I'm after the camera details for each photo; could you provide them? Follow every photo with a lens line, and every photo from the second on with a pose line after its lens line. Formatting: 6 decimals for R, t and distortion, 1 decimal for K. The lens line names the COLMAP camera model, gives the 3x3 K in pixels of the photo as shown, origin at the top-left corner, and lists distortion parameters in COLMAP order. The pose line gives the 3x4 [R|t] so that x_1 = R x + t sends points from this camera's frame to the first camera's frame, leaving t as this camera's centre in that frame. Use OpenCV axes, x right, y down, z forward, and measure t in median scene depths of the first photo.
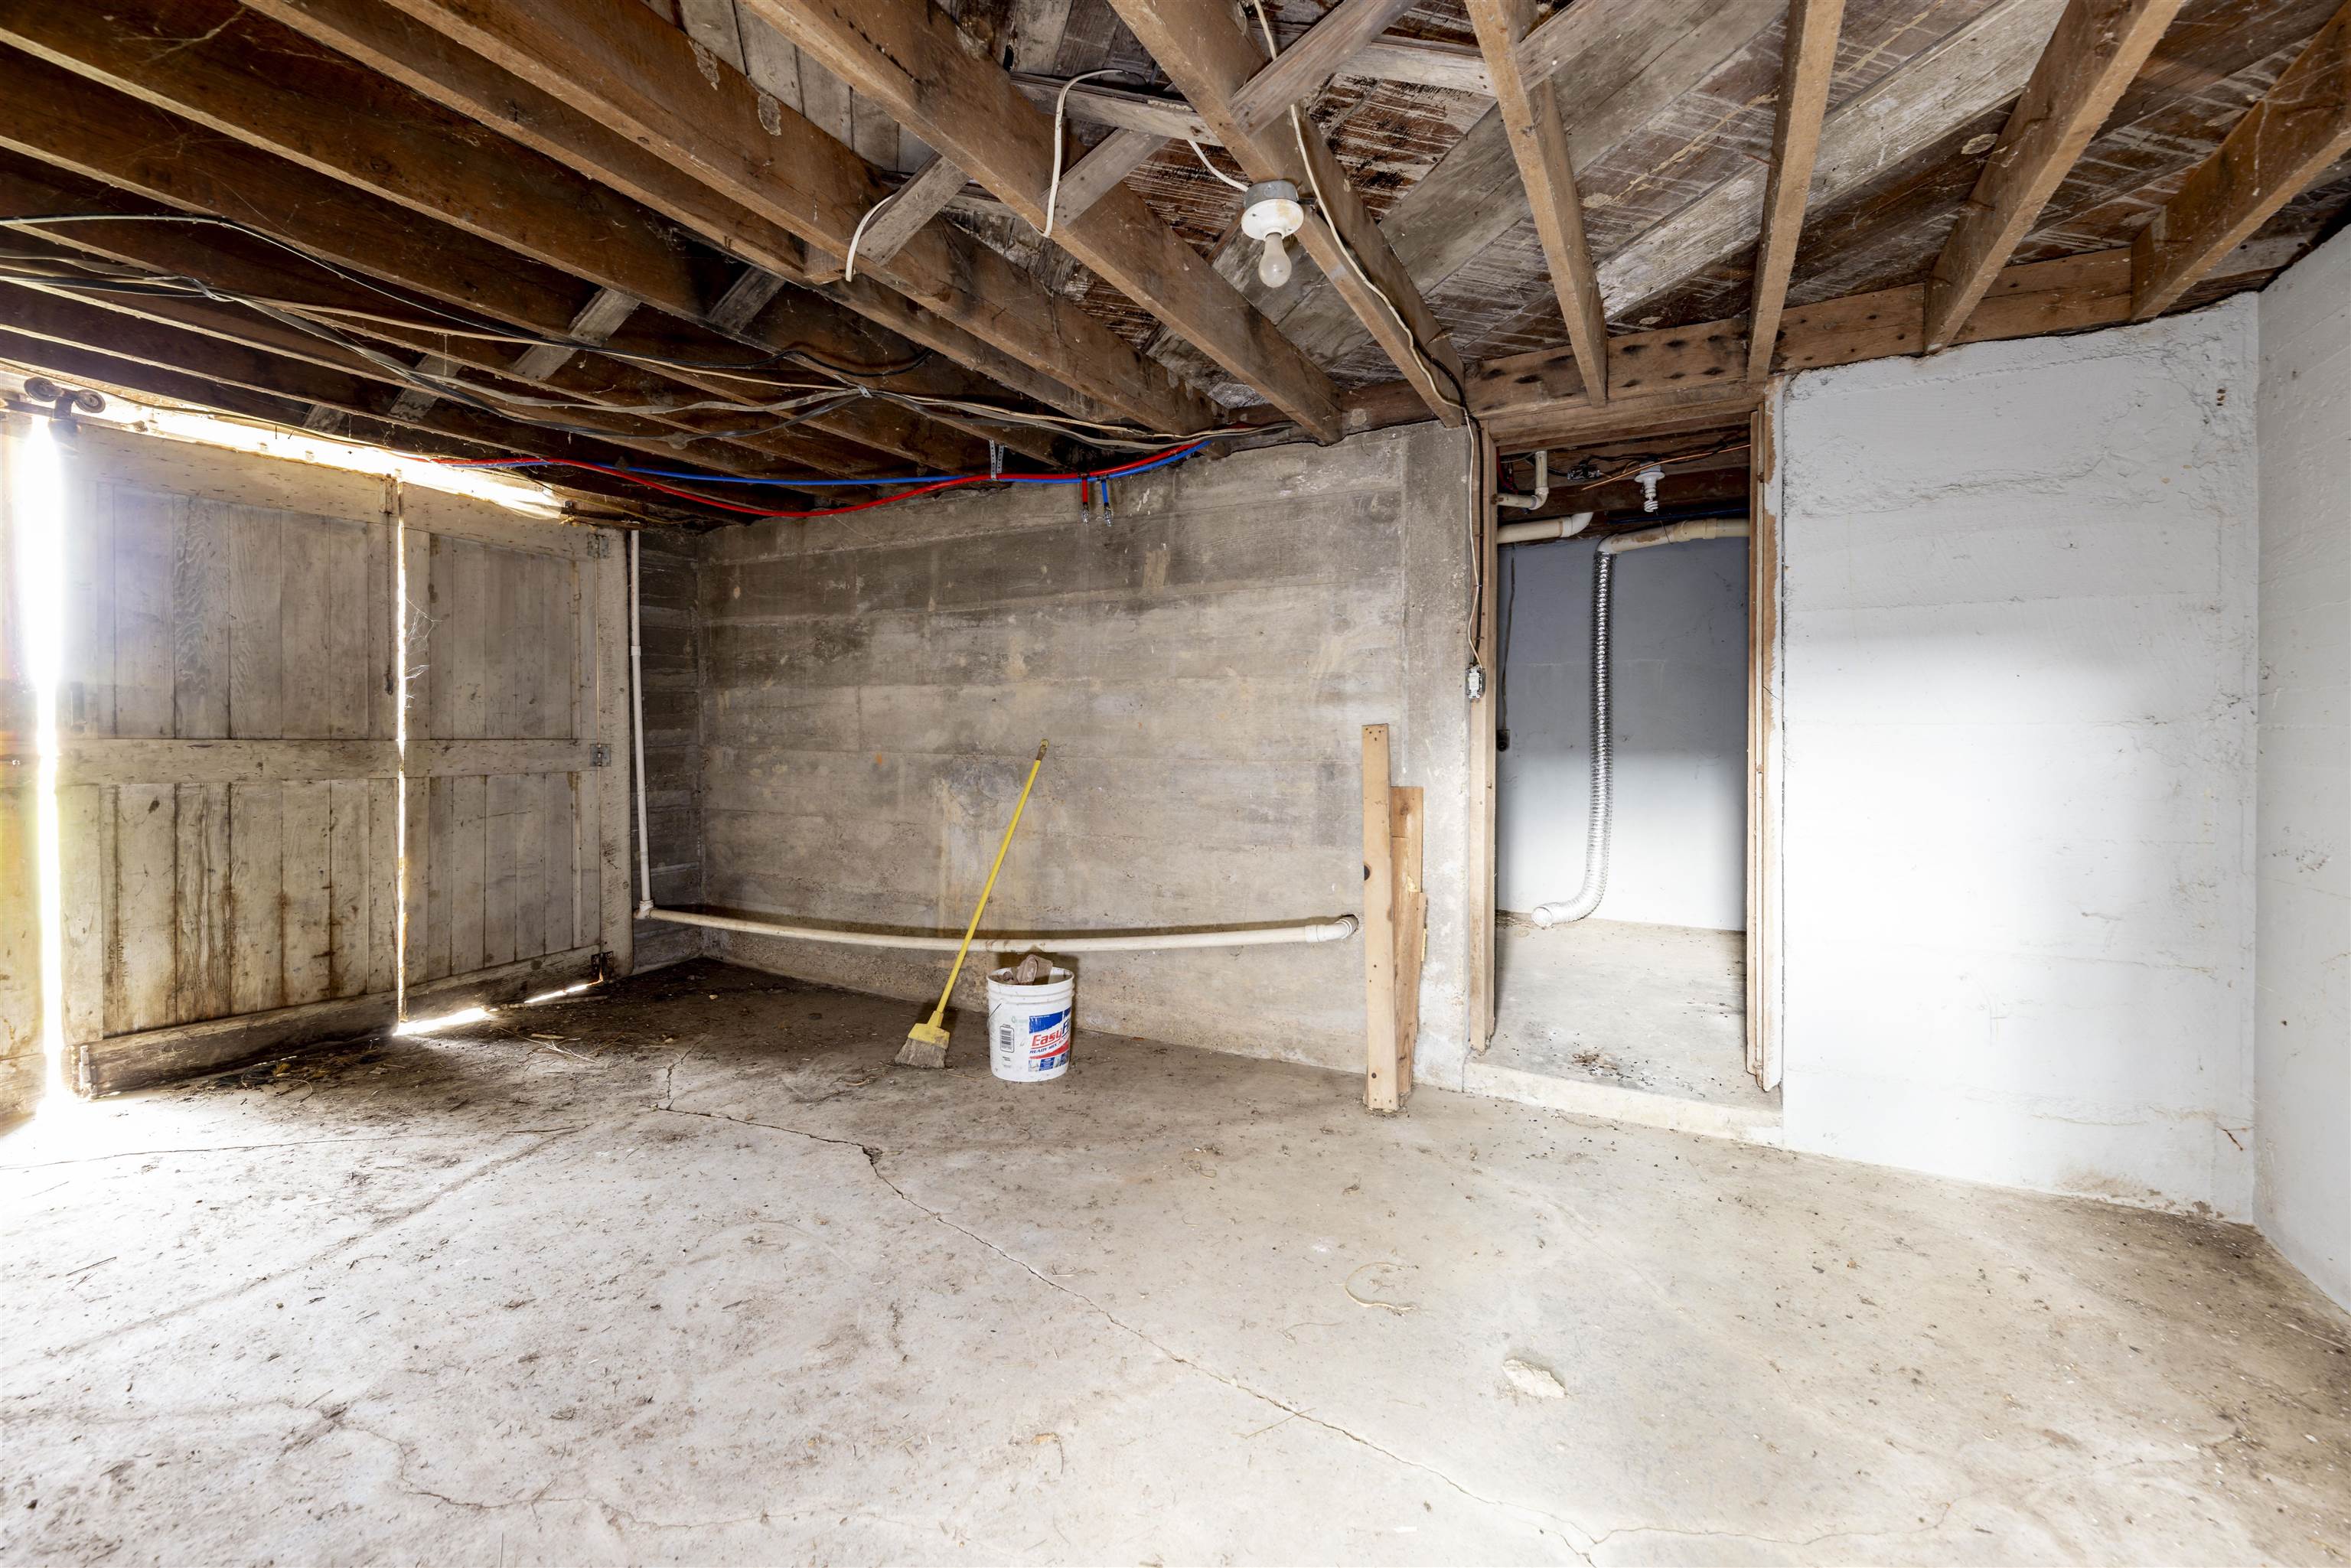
lens RADIAL K [[970.7, 0, 1163.2], [0, 970.7, 746.8], [0, 0, 1]] dist [0.000533, -0.000947]
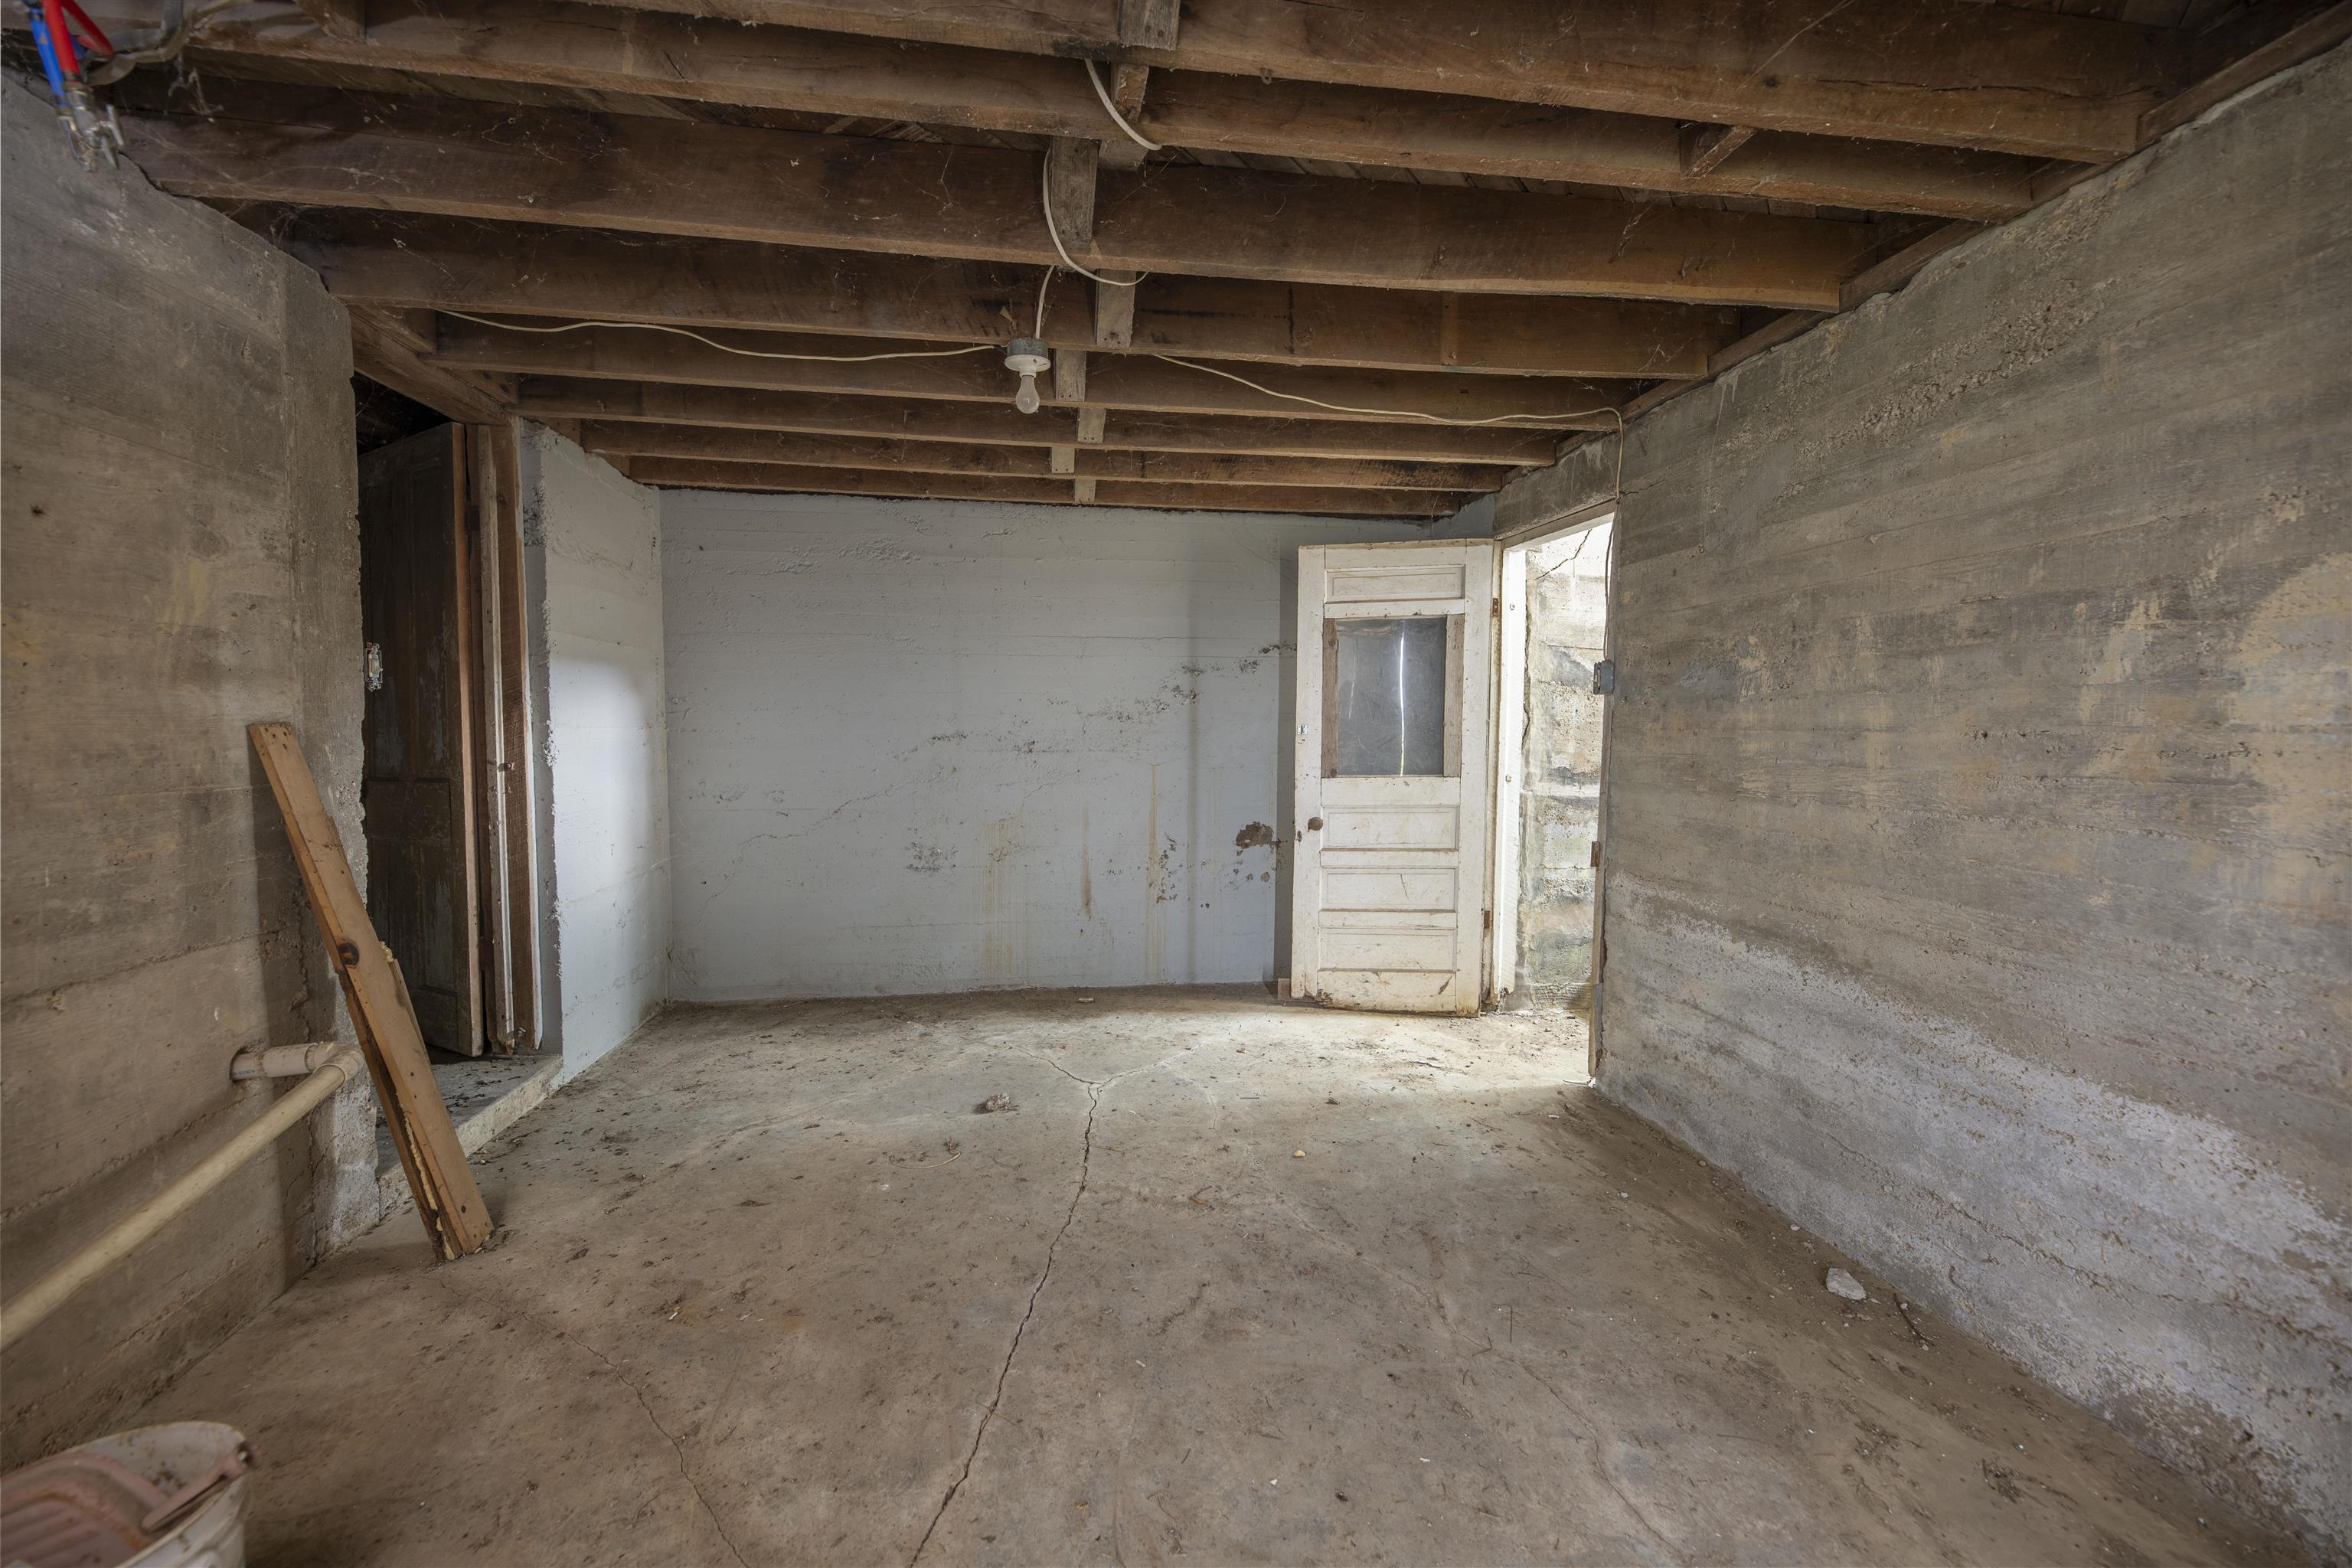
lens RADIAL K [[971.1, 0, 1172.7], [0, 971.1, 779.7], [0, 0, 1]] dist [0.000533, -0.000947]
pose [[-0.611274, -0.042264, 0.790289, -0.618266], [0.007488, 0.998219, 0.059176, -0.019103], [-0.791383, 0.042091, -0.609870, 0.936065]]
